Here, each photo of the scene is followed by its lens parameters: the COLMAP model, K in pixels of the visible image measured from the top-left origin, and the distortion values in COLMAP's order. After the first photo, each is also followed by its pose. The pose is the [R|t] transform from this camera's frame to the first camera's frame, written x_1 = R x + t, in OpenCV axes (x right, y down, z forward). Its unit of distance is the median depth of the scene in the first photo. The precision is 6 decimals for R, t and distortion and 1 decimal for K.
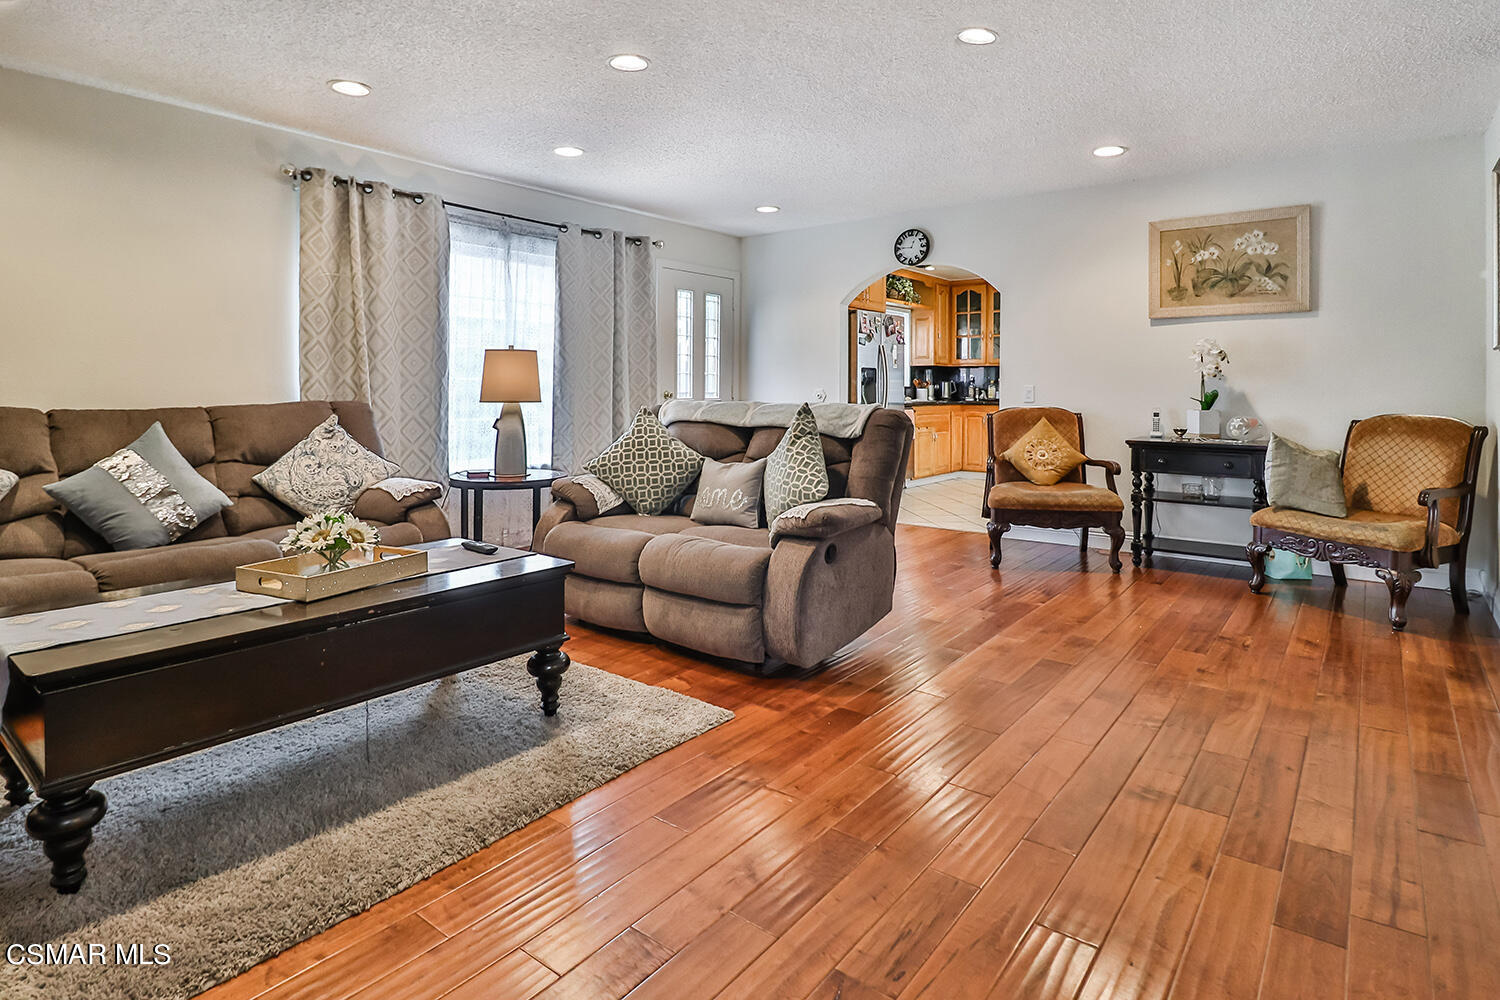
lens RADIAL K [[812.6, 0, 760.6], [0, 812.6, 386.3], [0, 0, 1]] dist [0.004140, 0.000938]
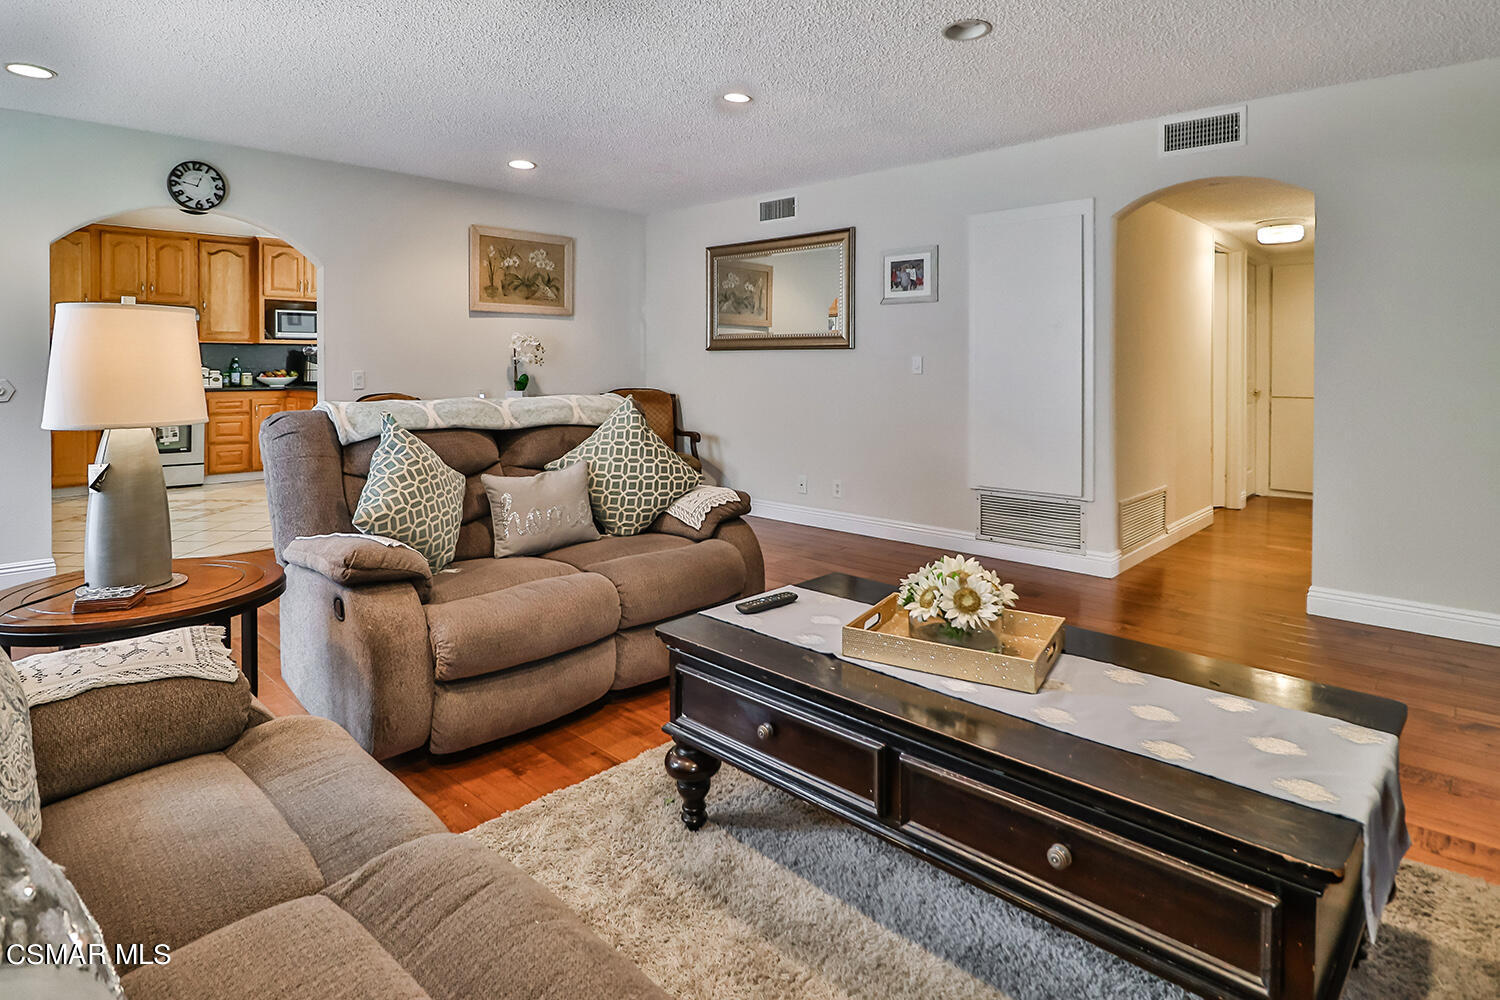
lens RADIAL K [[803.1, 0, 751.4], [0, 803.1, 369.8], [0, 0, 1]] dist [0.004143, -0.017236]
pose [[0.106501, -0.009260, 0.994269, -0.560460], [-0.001160, 0.999955, 0.009437, -0.012102], [-0.994312, -0.002158, 0.106485, 0.479526]]
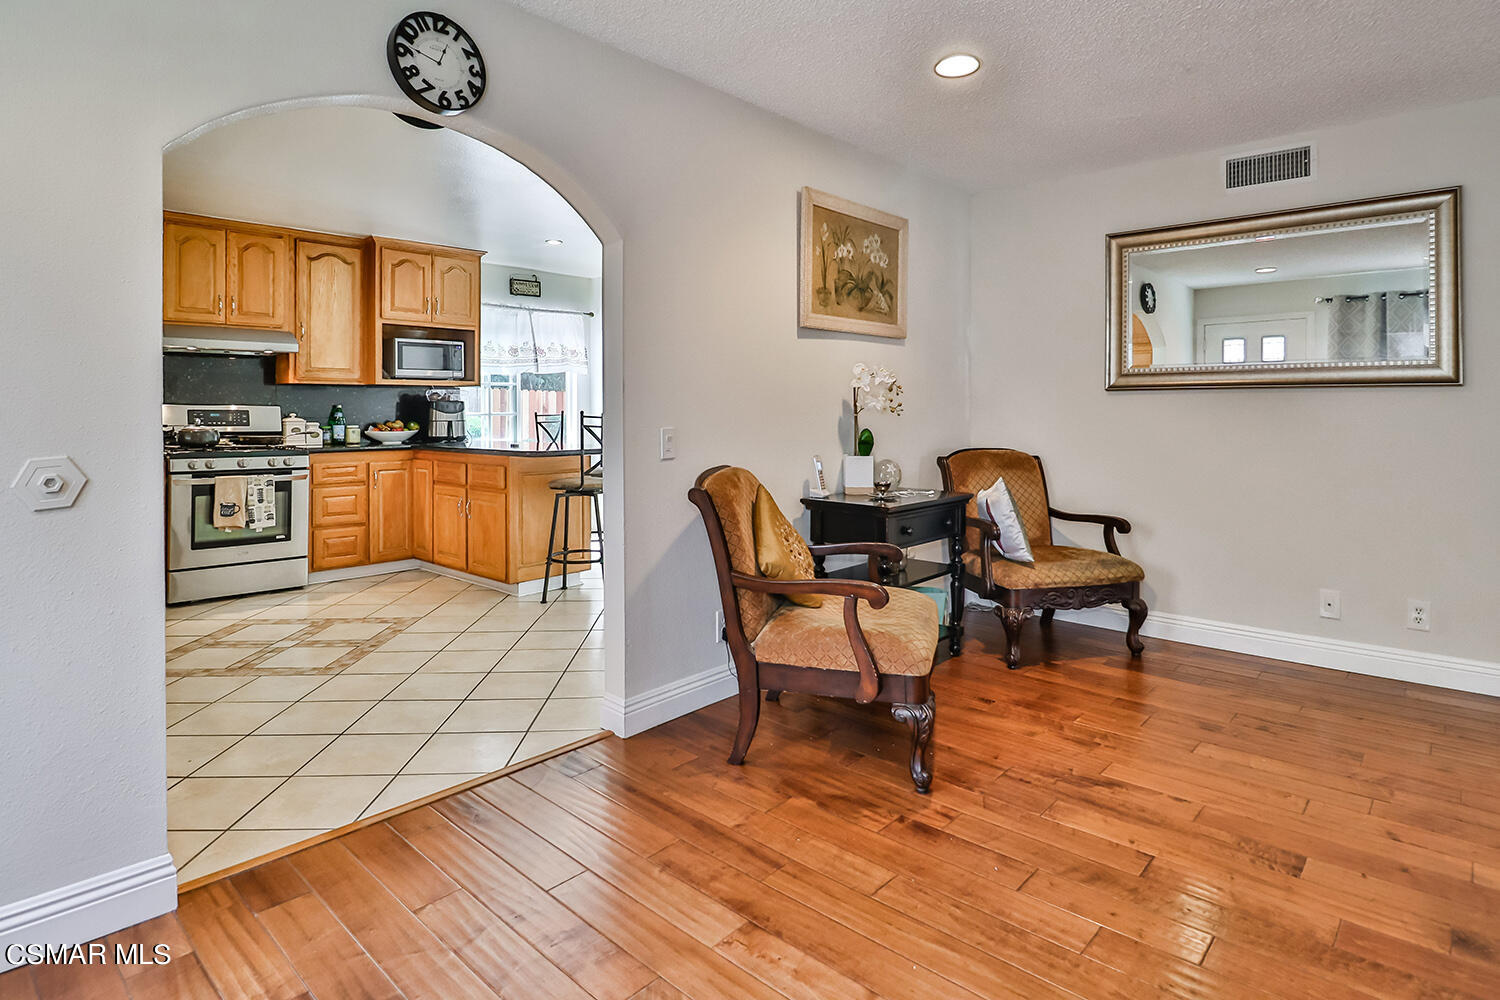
lens RADIAL K [[795.4, 0, 757.6], [0, 795.4, 405.9], [0, 0, 1]] dist [-0.011723, -0.000797]
pose [[0.088942, 0.001591, 0.996036, -0.187535], [0.002015, 0.999996, -0.001777, -0.014328], [-0.996035, 0.002165, 0.088938, 0.942160]]
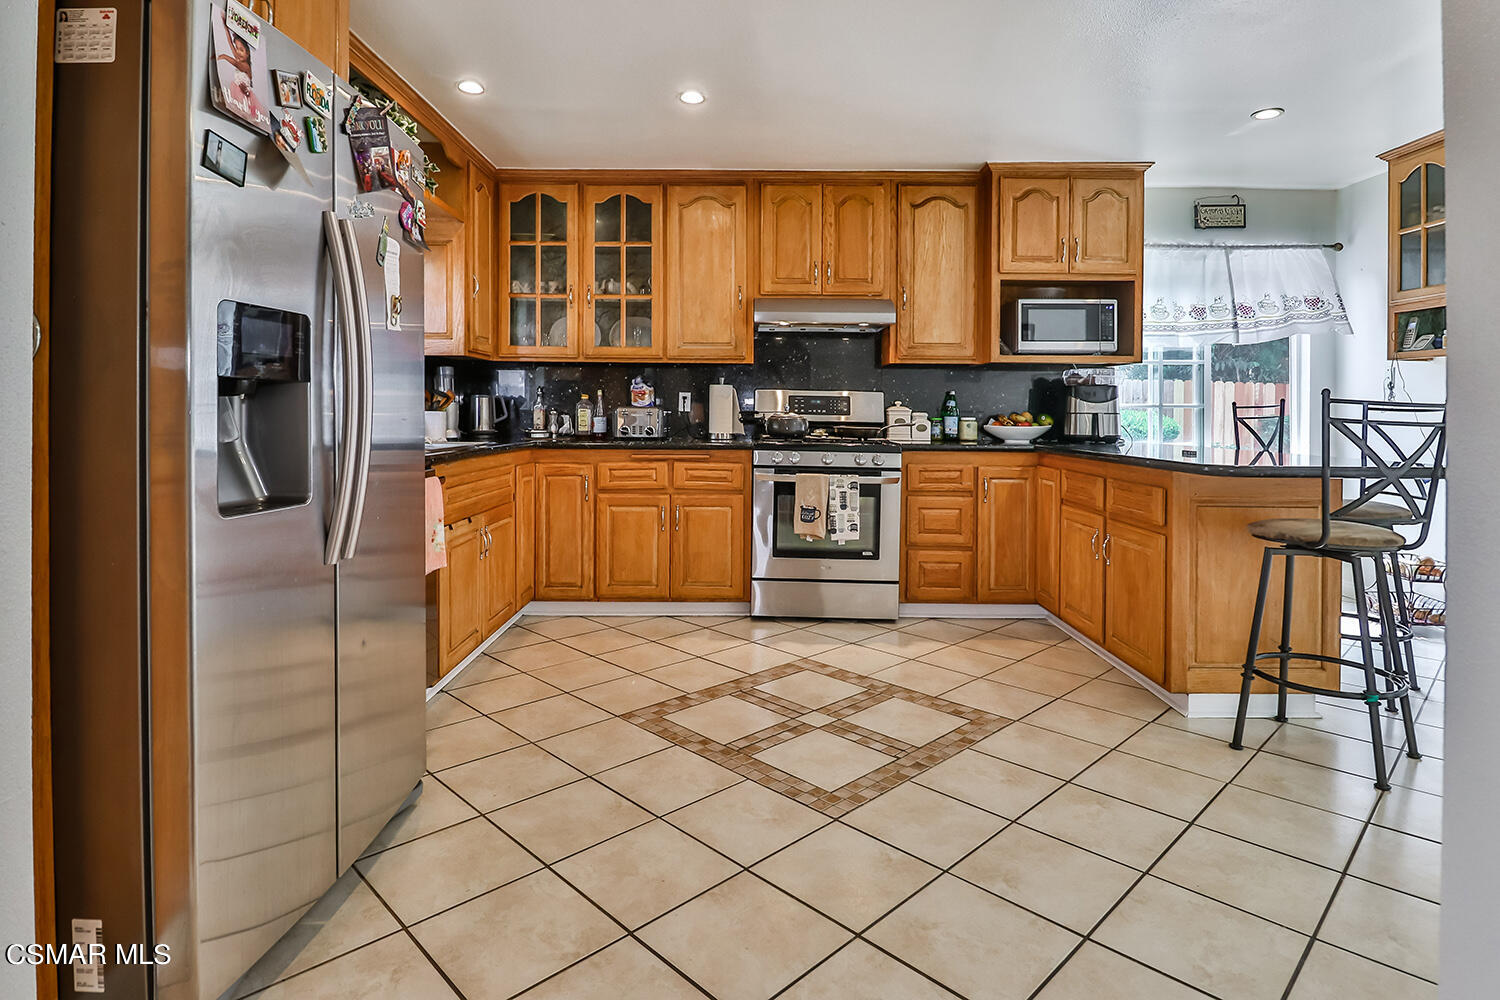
lens RADIAL K [[793.8, 0, 749.7], [0, 793.8, 416.5], [0, 0, 1]] dist [0.002041, -0.015975]
pose [[0.797658, -0.001715, 0.603108, 0.151163], [-0.005515, 0.999933, 0.010138, 0.001150], [-0.603085, -0.011413, 0.797595, 1.056924]]
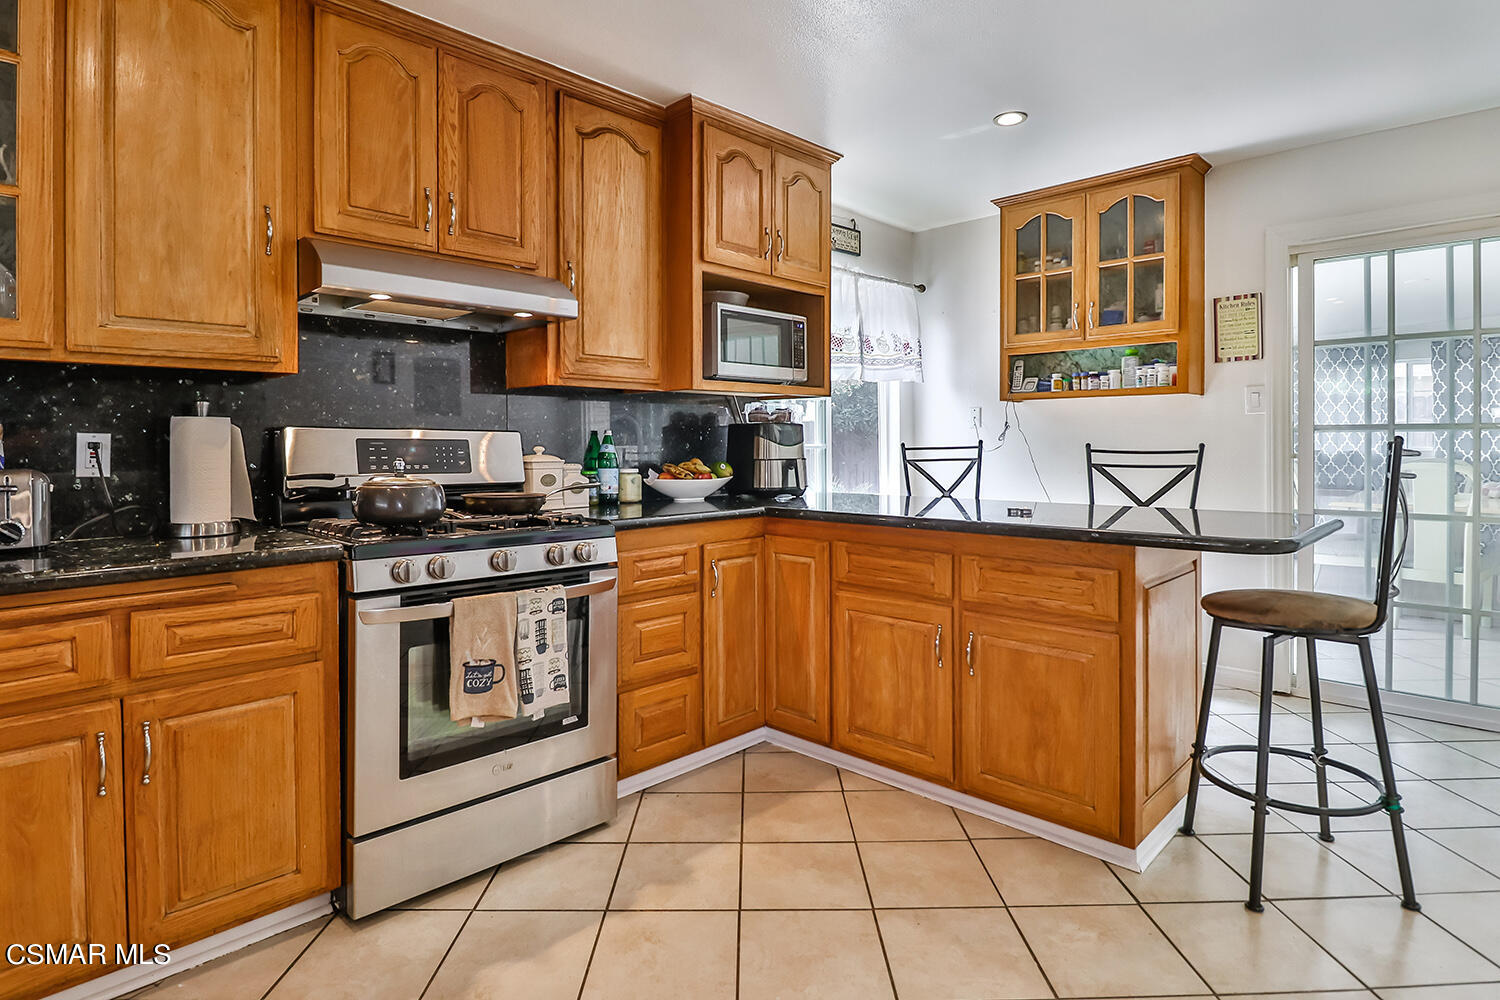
lens RADIAL K [[794.1, 0, 758.8], [0, 794.1, 445.5], [0, 0, 1]] dist [0.000975, -0.016500]
pose [[0.120608, -0.007540, 0.992672, 0.284589], [0.005367, 0.999961, 0.006943, -0.011102], [-0.992686, 0.004491, 0.120644, 1.432186]]
